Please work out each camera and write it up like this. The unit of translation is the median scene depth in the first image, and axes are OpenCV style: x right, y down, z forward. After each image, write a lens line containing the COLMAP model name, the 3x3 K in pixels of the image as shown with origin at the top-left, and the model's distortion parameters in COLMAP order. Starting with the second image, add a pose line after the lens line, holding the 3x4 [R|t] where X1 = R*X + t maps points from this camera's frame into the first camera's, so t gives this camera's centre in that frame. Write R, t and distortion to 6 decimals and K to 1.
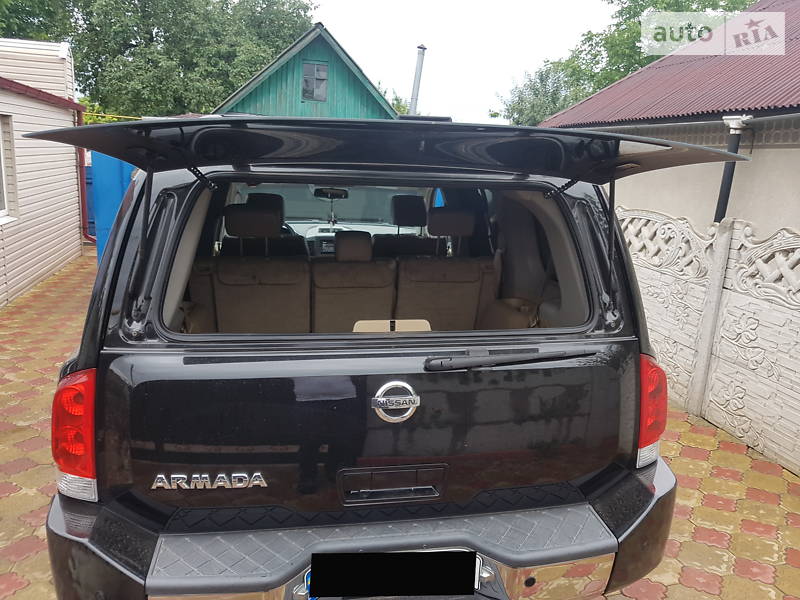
lens RADIAL K [[665.0, 0, 399.4], [0, 665.0, 298.5], [0, 0, 1]] dist [0.177346, -0.366032]
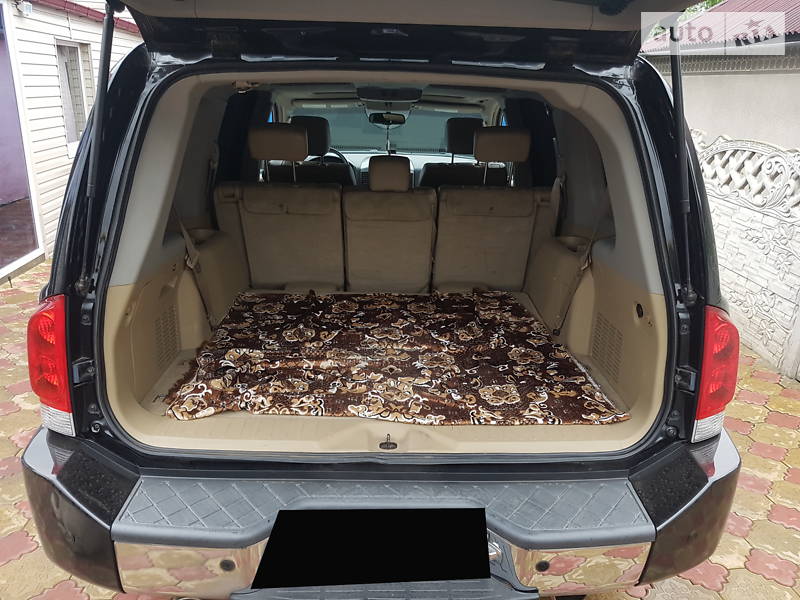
lens RADIAL K [[642.6, 0, 397.4], [0, 642.6, 304.4], [0, 0, 1]] dist [0.131983, -0.223561]
pose [[0.987288, 0.043560, -0.152853, 0.078587], [-0.028282, 0.994511, 0.100740, 0.008778], [0.156402, -0.095137, 0.983101, 0.124918]]
